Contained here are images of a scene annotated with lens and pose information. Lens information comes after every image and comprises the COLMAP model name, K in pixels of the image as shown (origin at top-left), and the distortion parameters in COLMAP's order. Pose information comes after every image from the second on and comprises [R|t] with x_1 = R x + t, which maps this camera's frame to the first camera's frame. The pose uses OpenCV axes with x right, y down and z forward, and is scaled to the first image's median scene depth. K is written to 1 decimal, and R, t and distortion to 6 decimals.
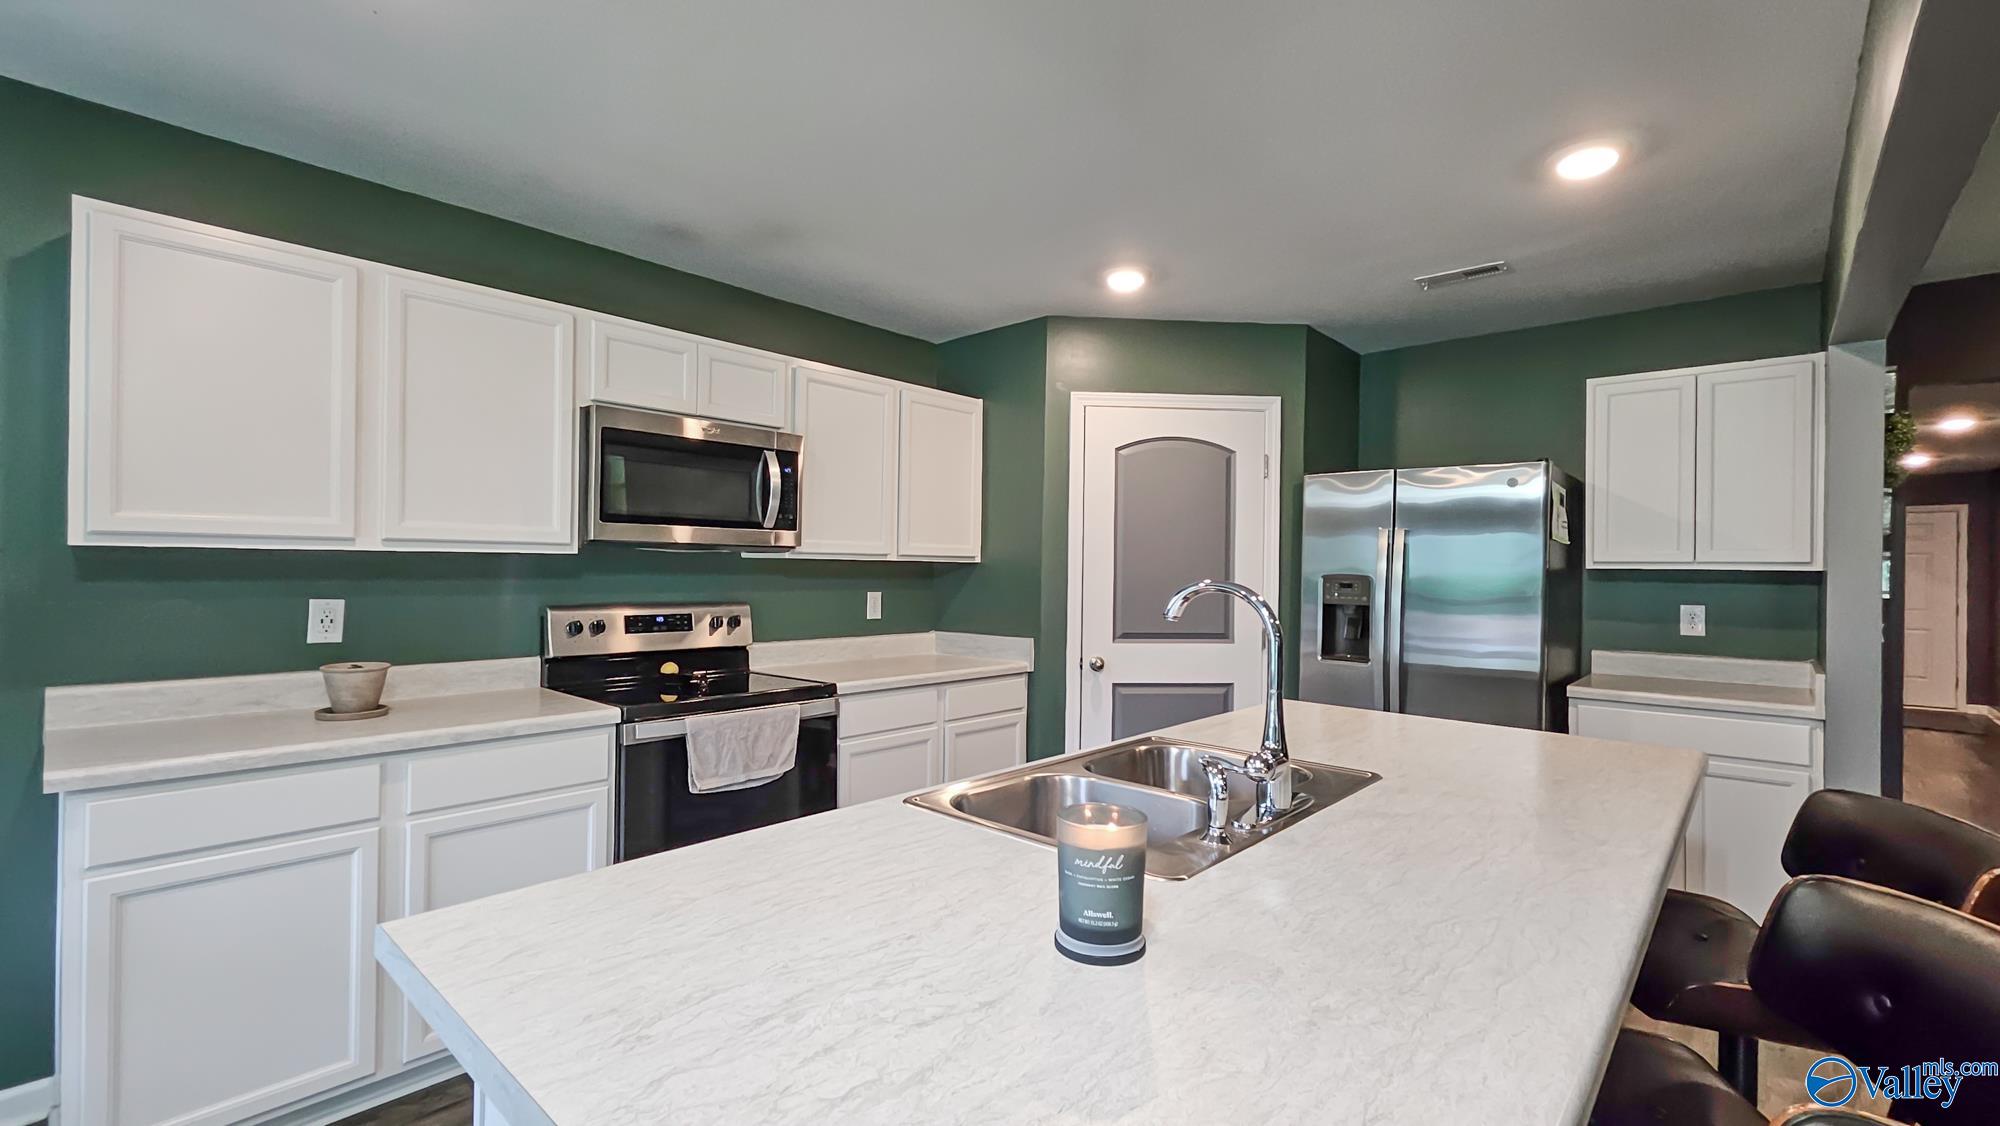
lens RADIAL K [[863.9, 0, 988.4], [0, 863.9, 567.7], [0, 0, 1]] dist [0.005866, -0.001672]
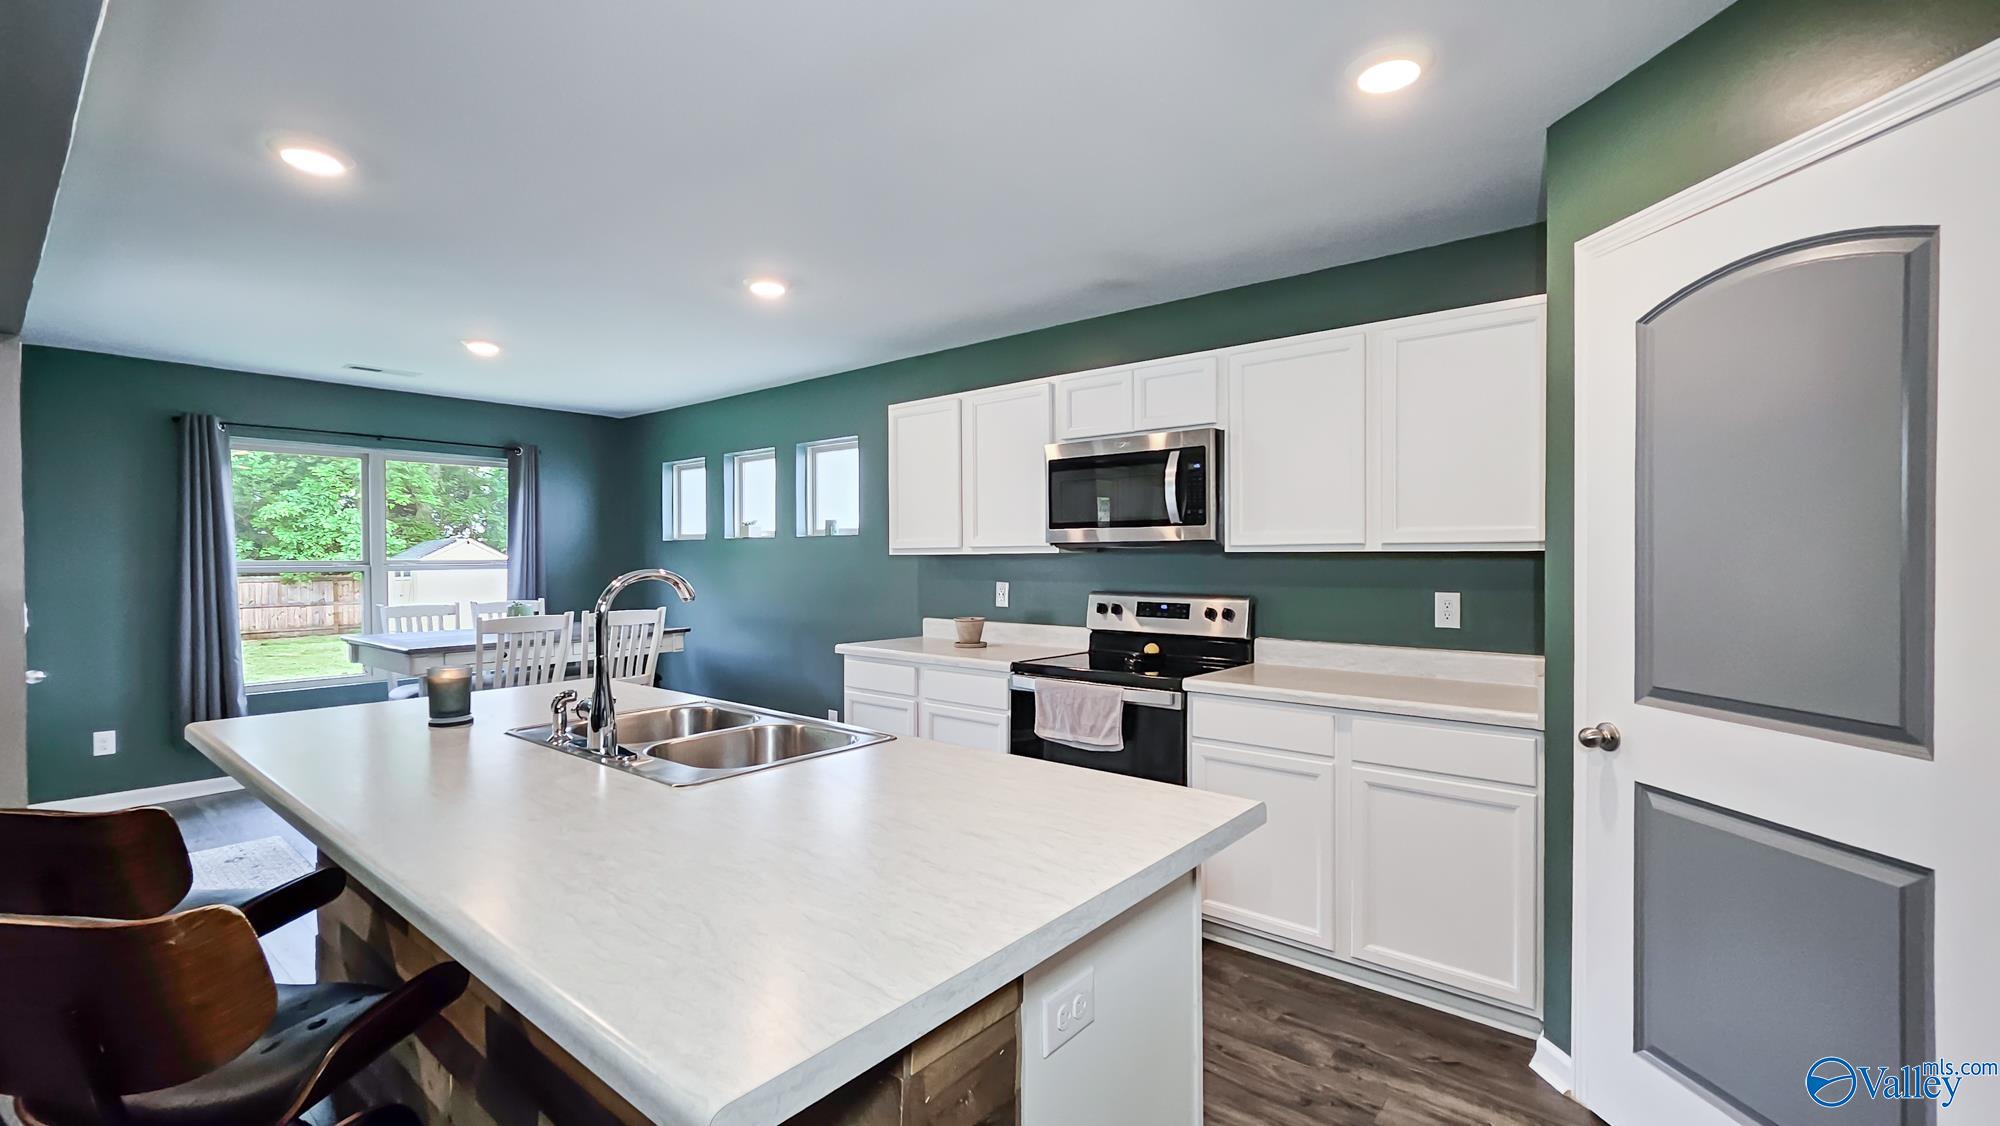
lens RADIAL K [[863.9, 0, 981.5], [0, 863.9, 559.2], [0, 0, 1]] dist [0.005866, -0.001672]
pose [[0.036147, -0.009140, -0.999305, 0.799869], [0.003049, 0.999955, -0.009036, 0.005343], [0.999342, -0.002720, 0.036173, 0.732452]]
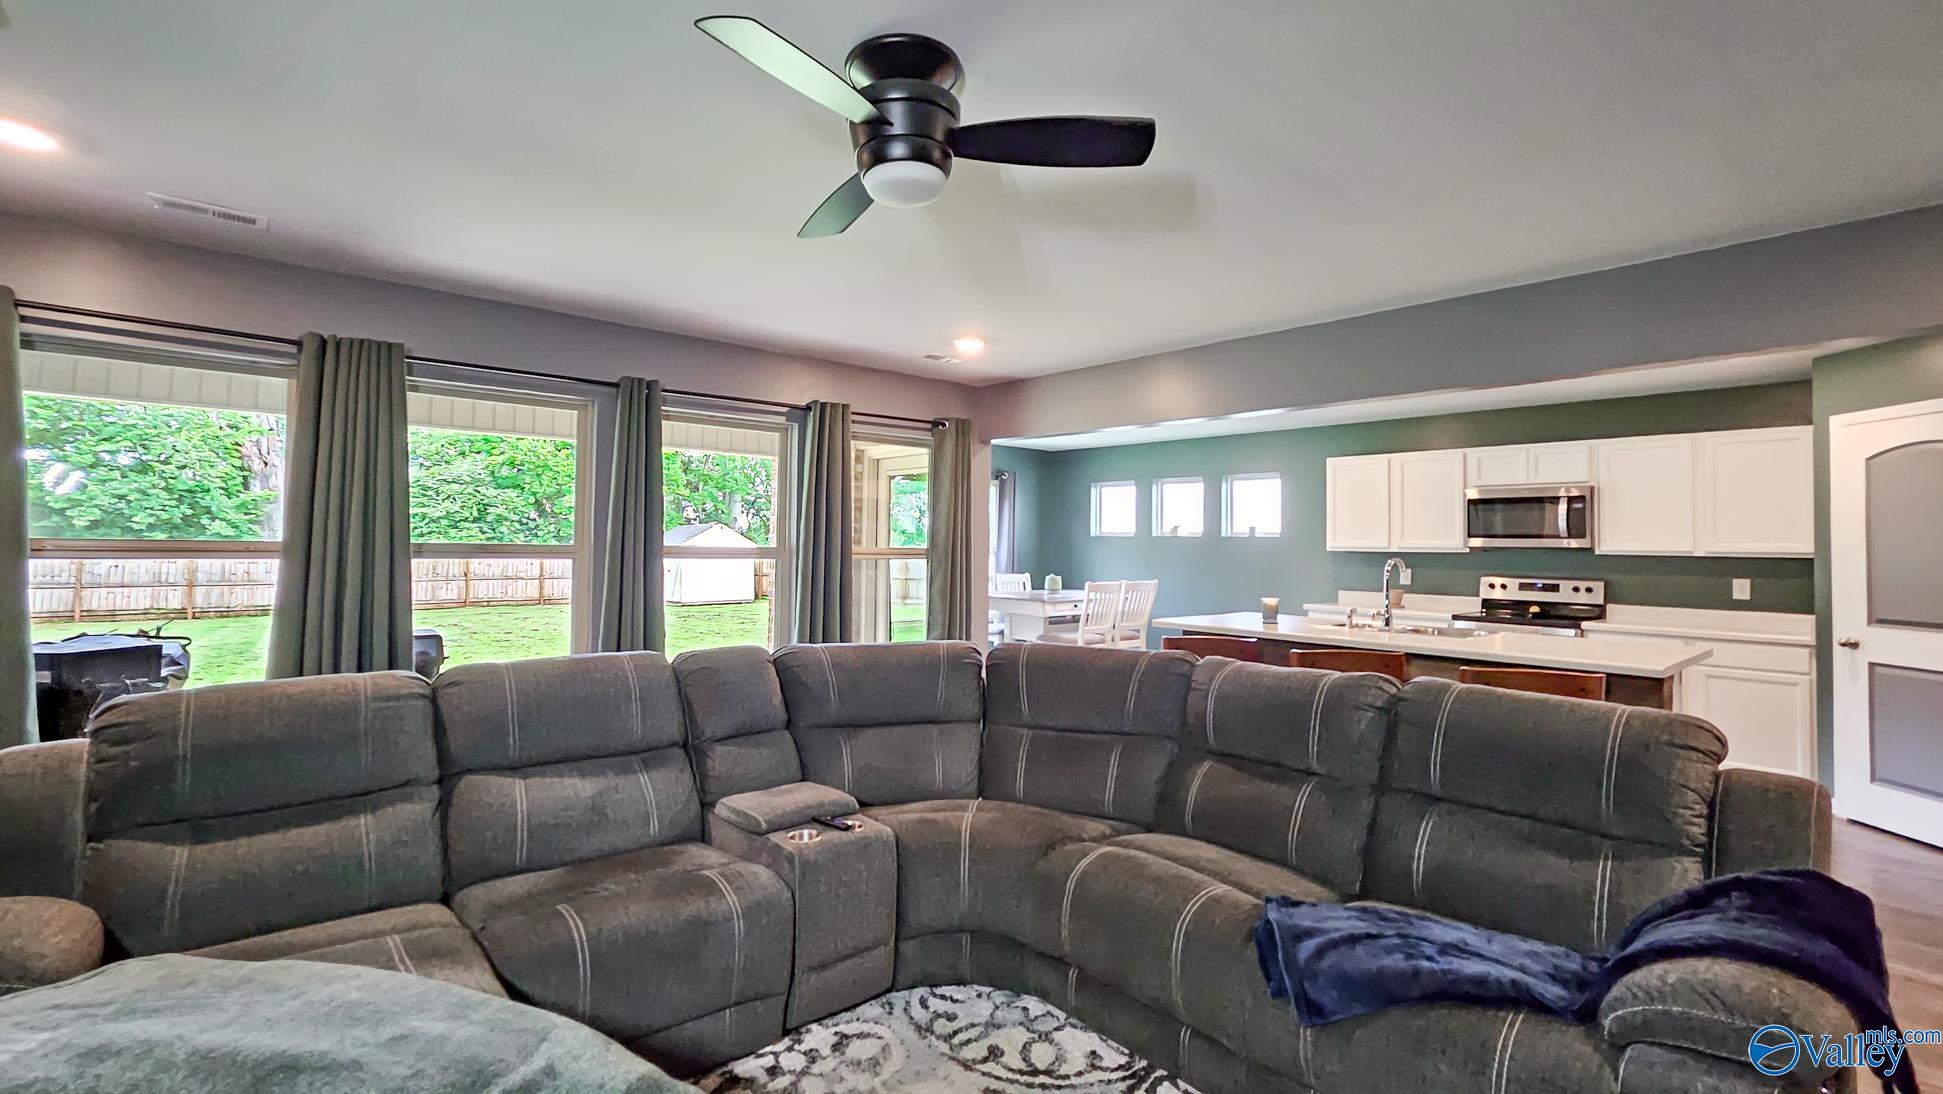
lens RADIAL K [[839.2, 0, 967.3], [0, 839.2, 522.6], [0, 0, 1]] dist [0.005866, -0.001672]
pose [[-0.117946, -0.044927, -0.992003, 1.745787], [-0.022040, 0.998848, -0.042617, 0.028096], [0.992775, 0.016837, -0.118801, -0.079726]]
